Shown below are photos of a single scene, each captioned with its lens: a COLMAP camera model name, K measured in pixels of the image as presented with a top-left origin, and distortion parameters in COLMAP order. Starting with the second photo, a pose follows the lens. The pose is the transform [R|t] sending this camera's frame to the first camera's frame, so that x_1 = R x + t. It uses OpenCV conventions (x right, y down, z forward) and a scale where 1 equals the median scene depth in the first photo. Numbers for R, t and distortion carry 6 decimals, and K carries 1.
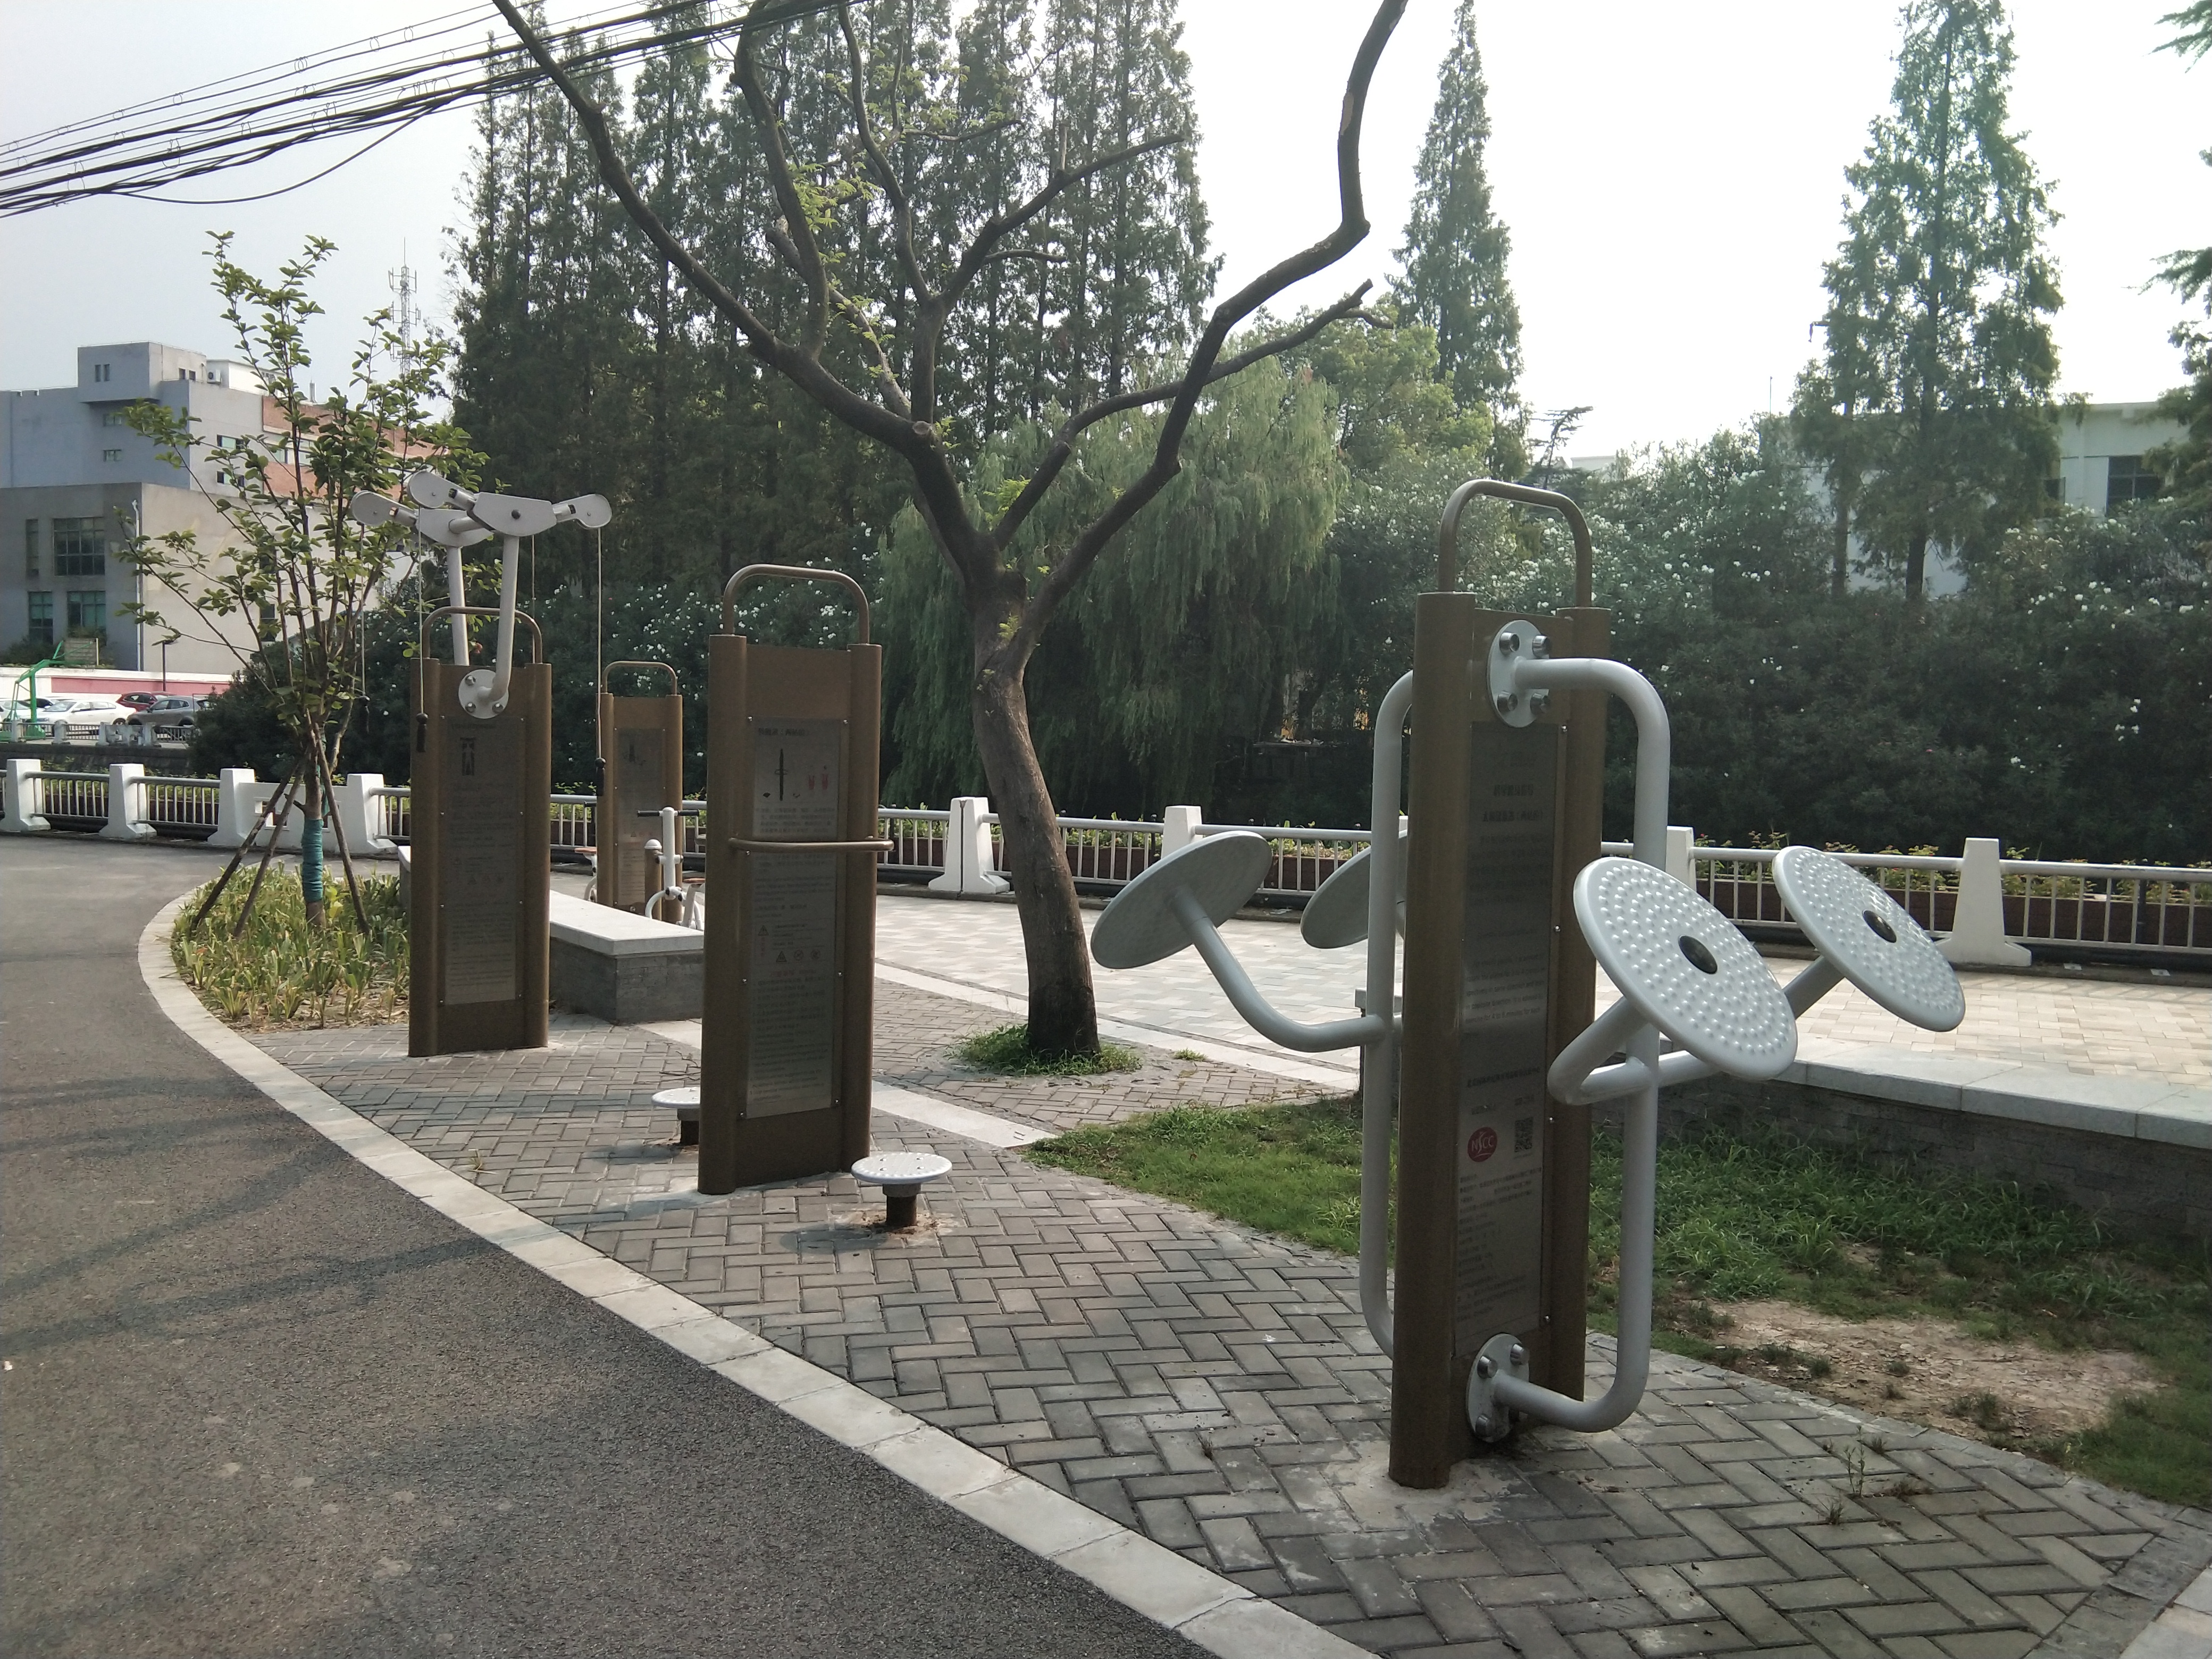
lens RADIAL K [[1736.3, 0, 1090.0], [0, 1736.3, 822.2], [0, 0, 1]] dist [0.128812, -0.194699]
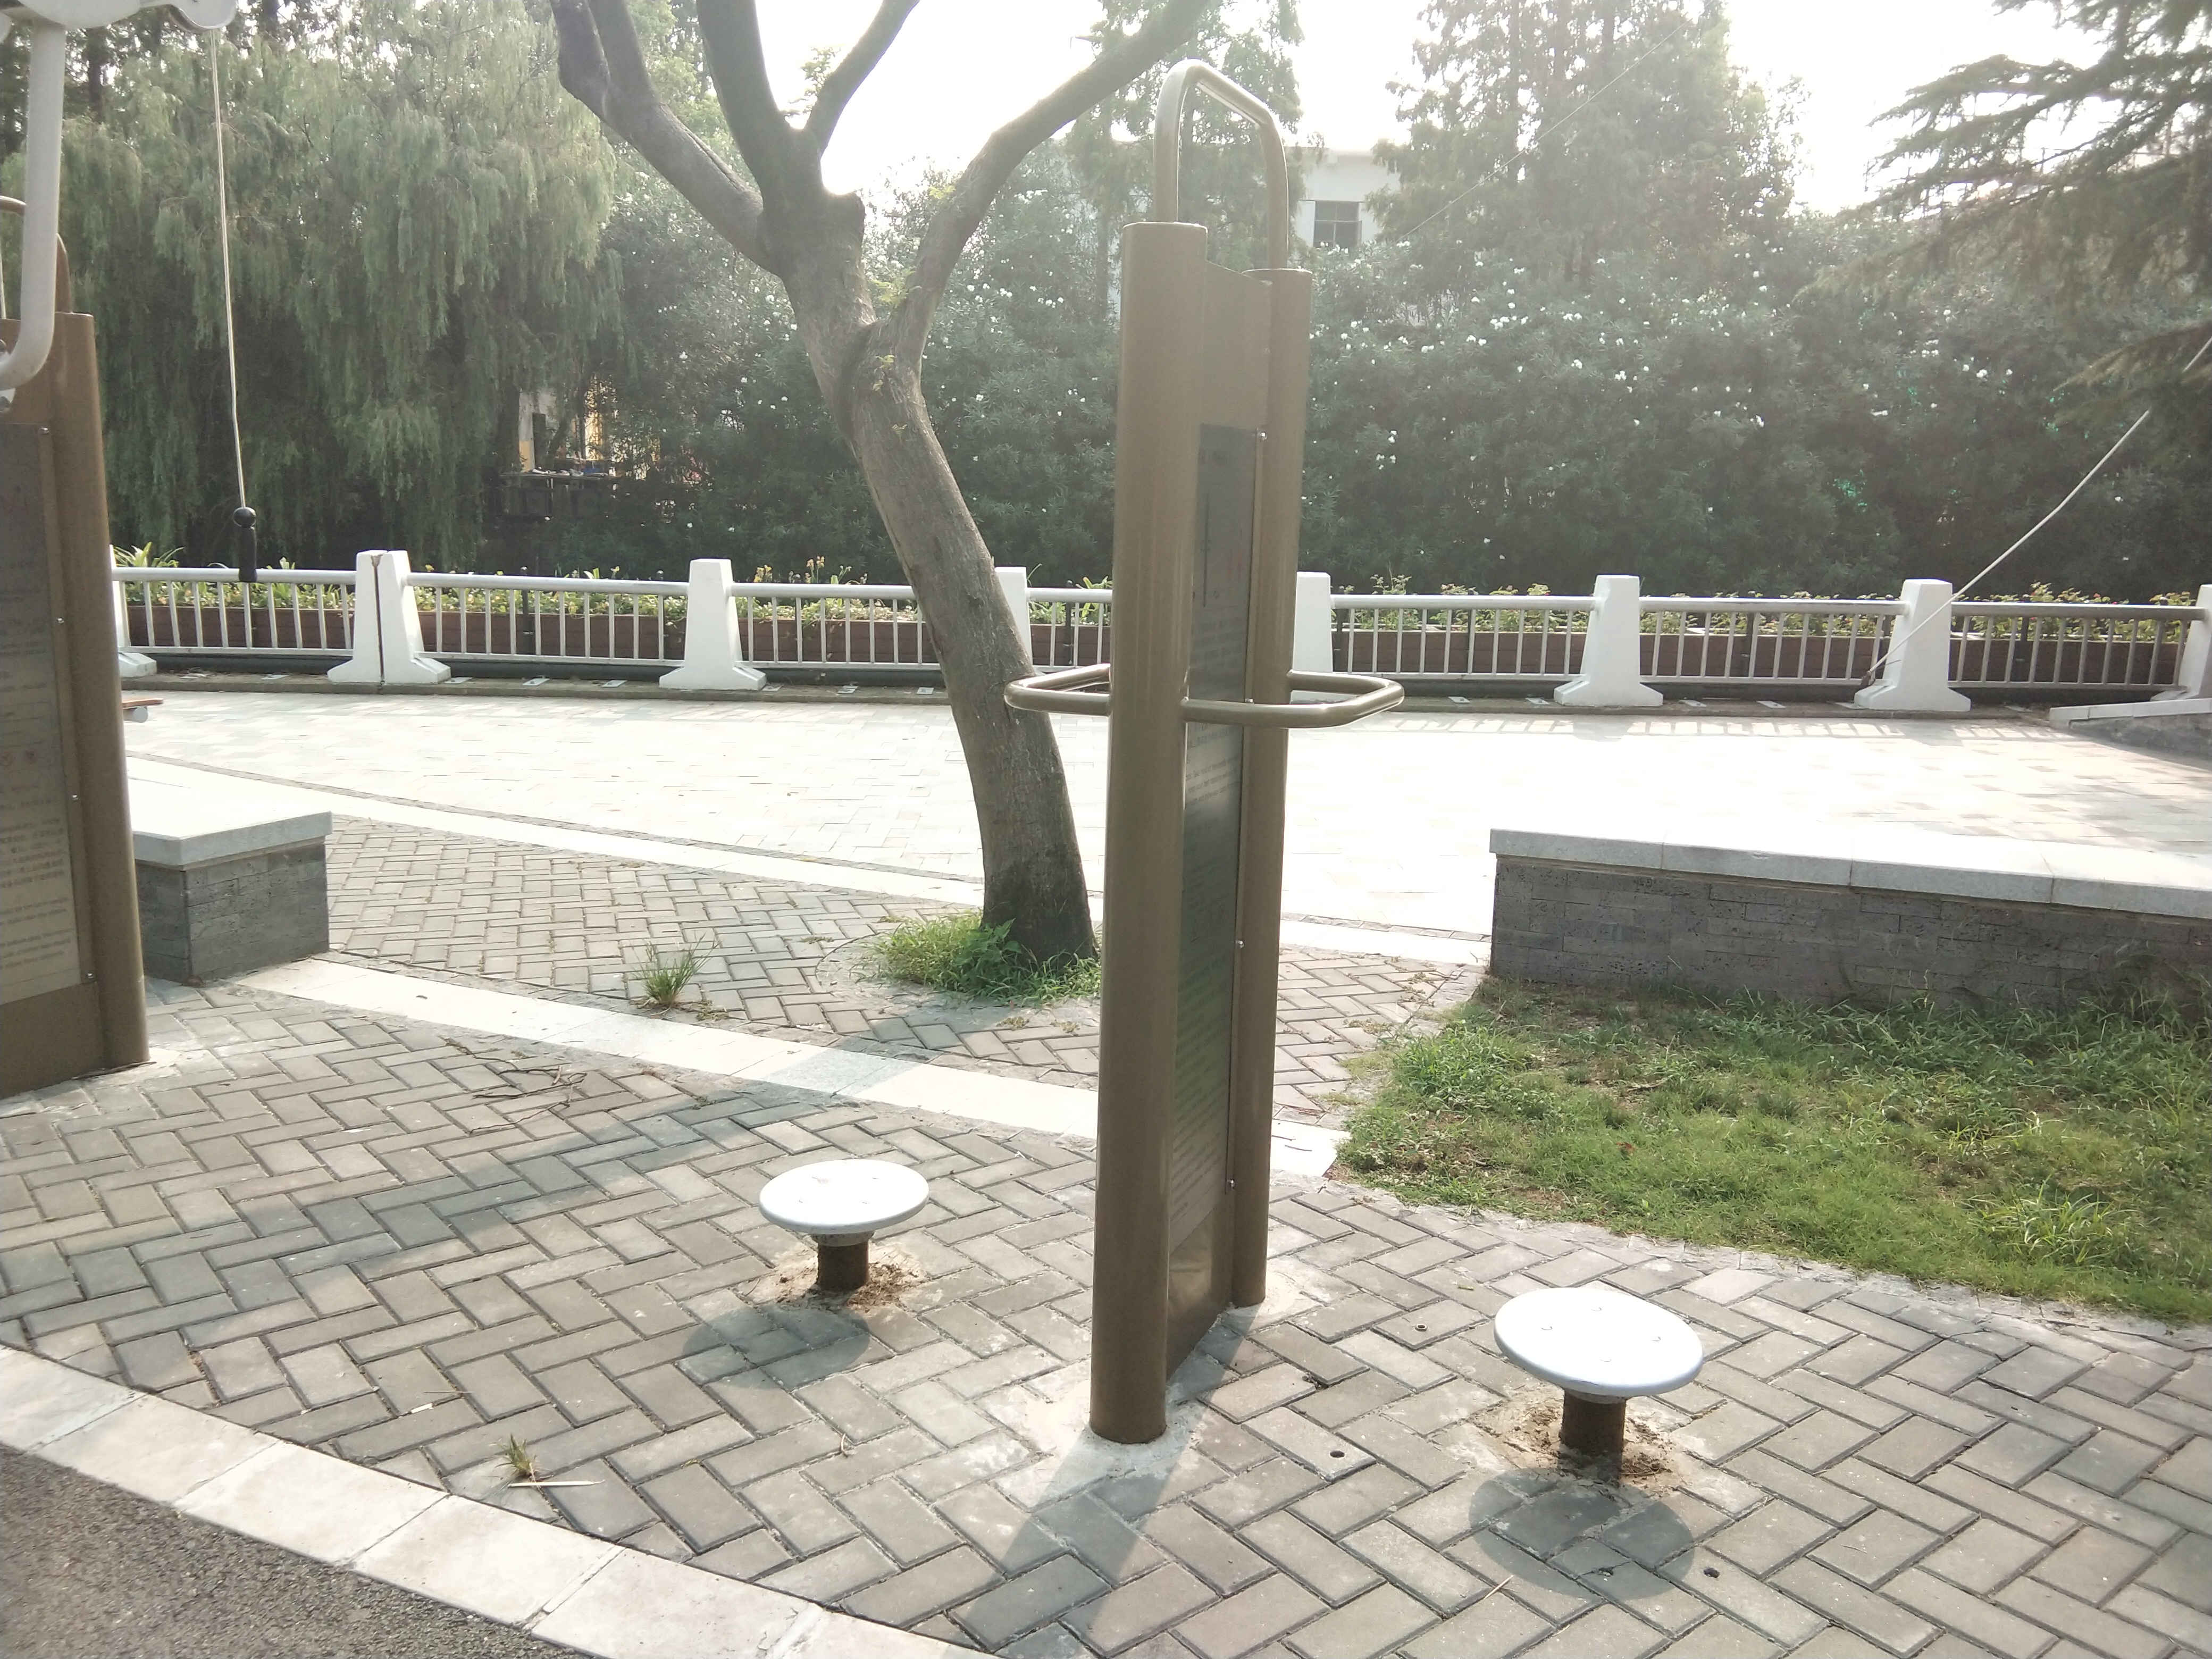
lens RADIAL K [[1736.3, 0, 1090.0], [0, 1736.3, 822.2], [0, 0, 1]] dist [0.128812, -0.194699]
pose [[0.892325, -0.090262, 0.442276, -0.139718], [0.023021, 0.987628, 0.155113, -0.010034], [-0.450806, -0.128230, 0.883364, 0.199409]]
